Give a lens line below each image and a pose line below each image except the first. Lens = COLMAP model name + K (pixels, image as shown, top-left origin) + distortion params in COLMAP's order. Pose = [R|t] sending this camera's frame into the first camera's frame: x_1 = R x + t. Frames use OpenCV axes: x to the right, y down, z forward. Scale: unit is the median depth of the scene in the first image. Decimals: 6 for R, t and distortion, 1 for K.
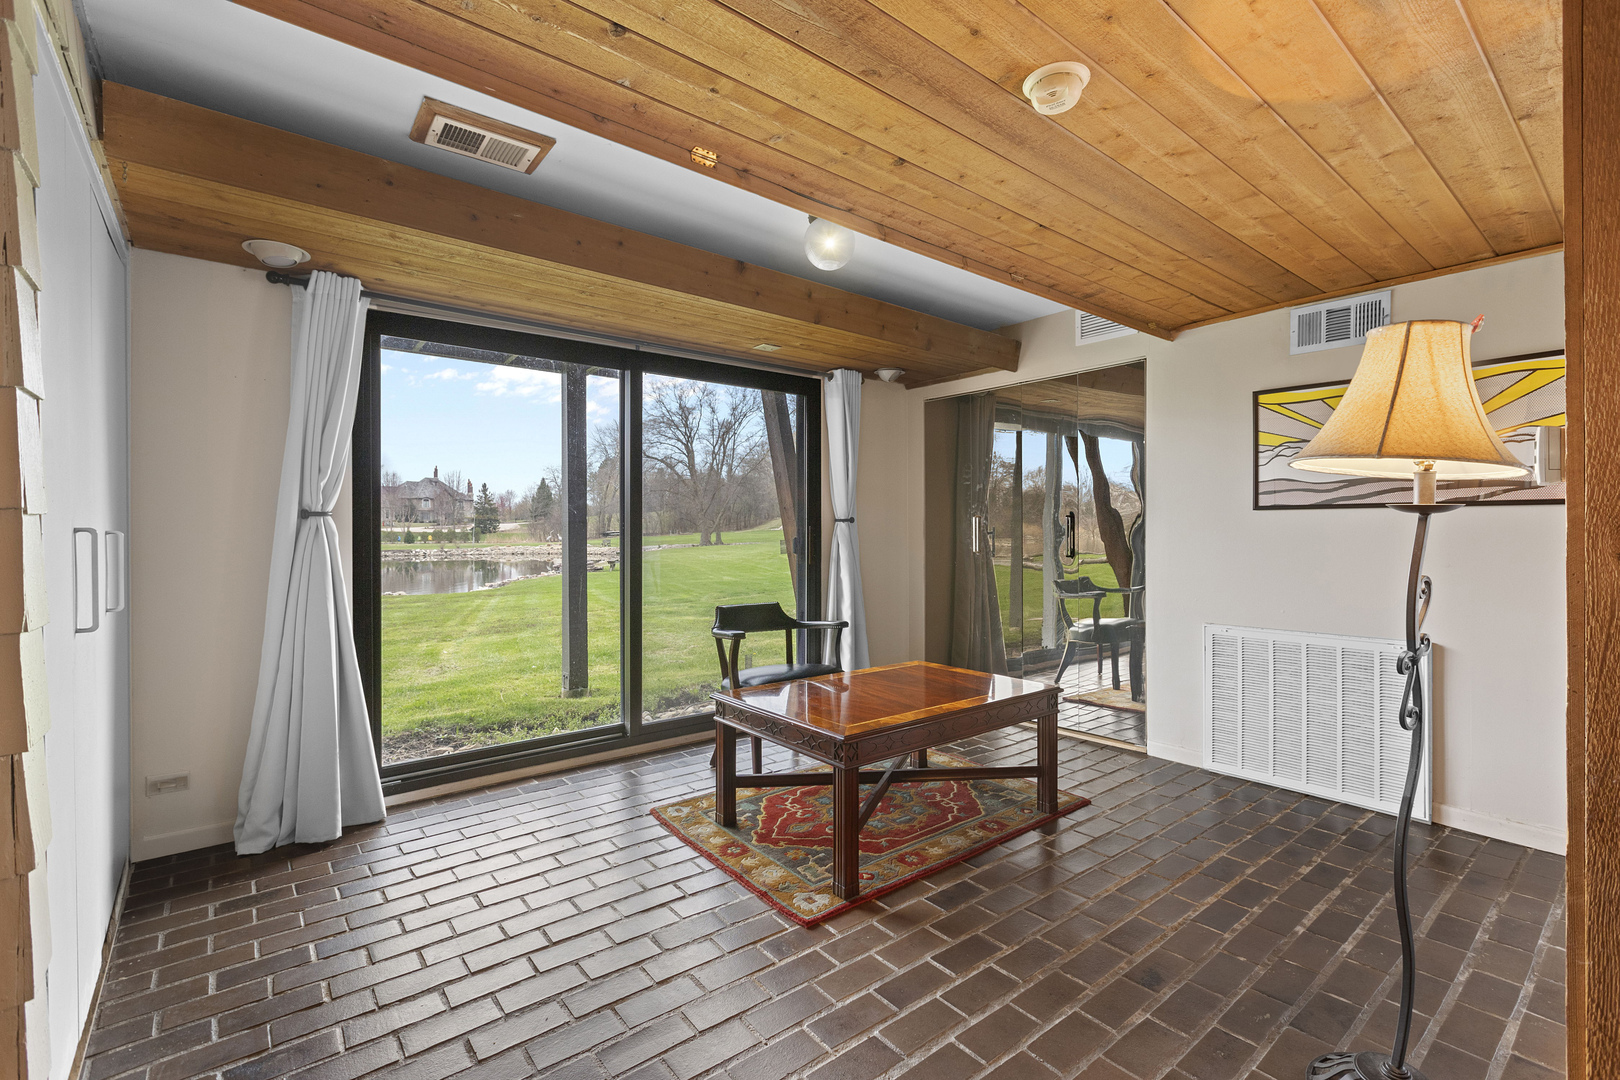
lens RADIAL K [[717.8, 0, 812.3], [0, 717.8, 539.0], [0, 0, 1]] dist [0.000646, -0.000135]
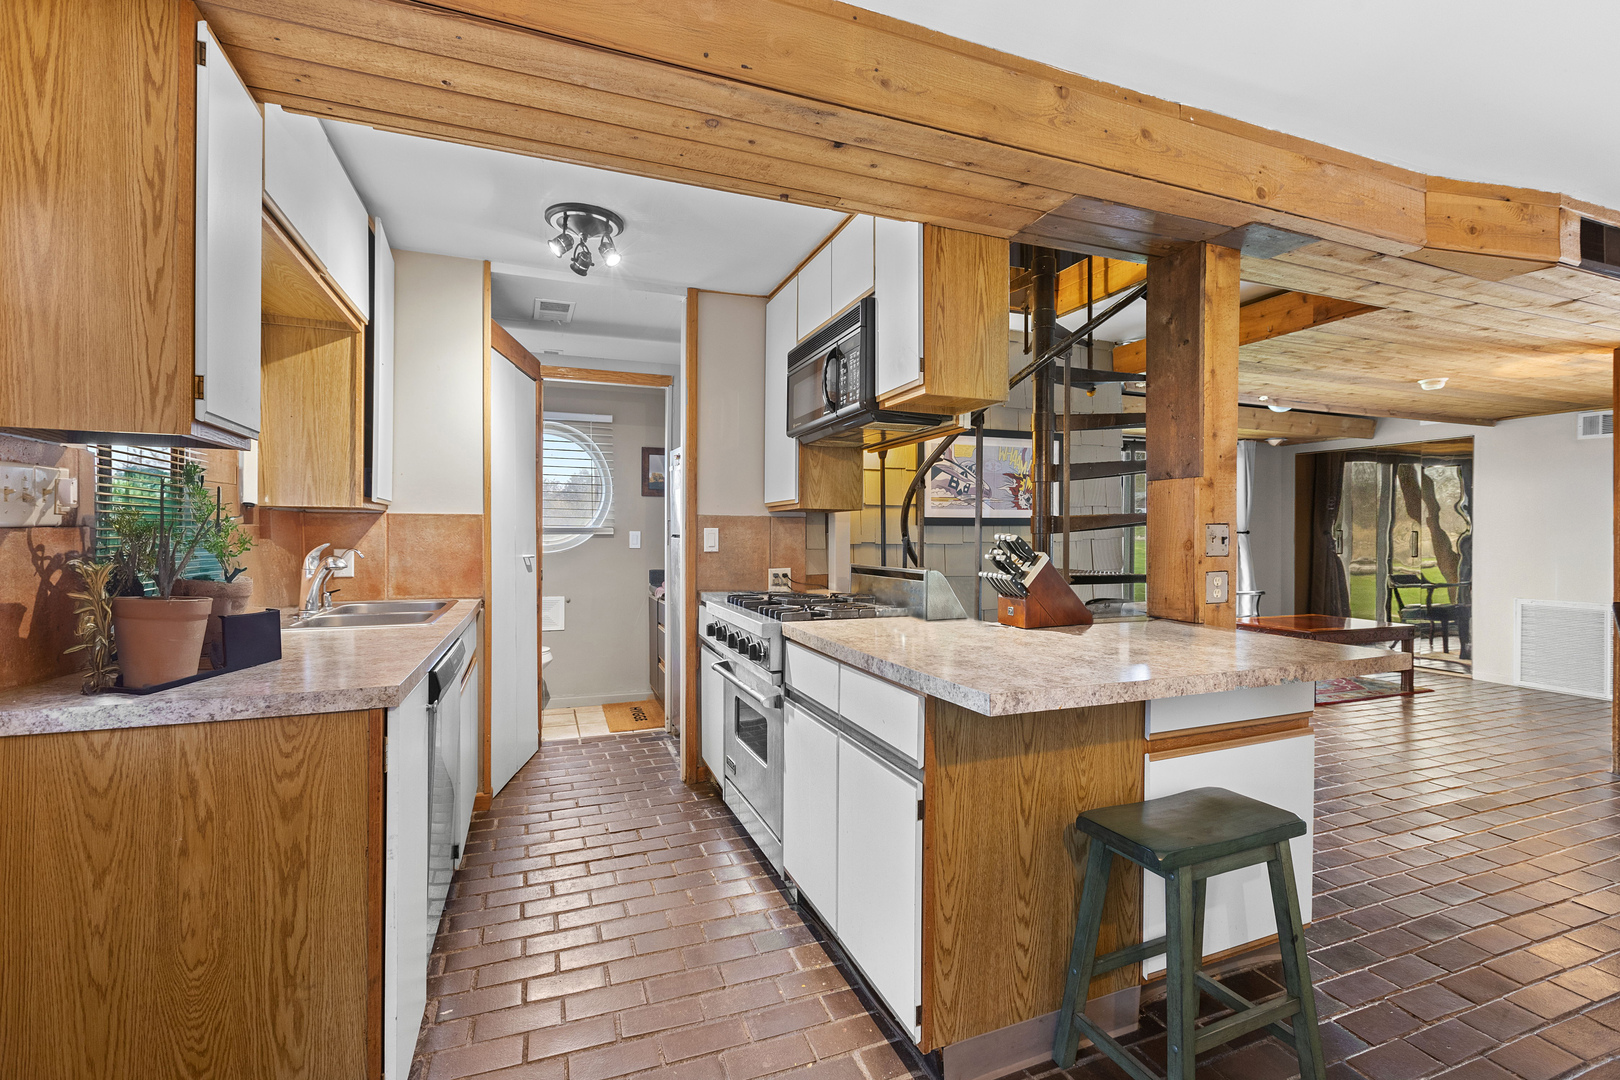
lens RADIAL K [[717.8, 0, 811.7], [0, 717.8, 538.3], [0, 0, 1]] dist [0.000646, -0.000135]
pose [[0.951826, 0.011588, -0.306420, -0.388923], [-0.013808, 0.999892, -0.005079, 0.008624], [0.306328, 0.009066, 0.951883, -0.847650]]
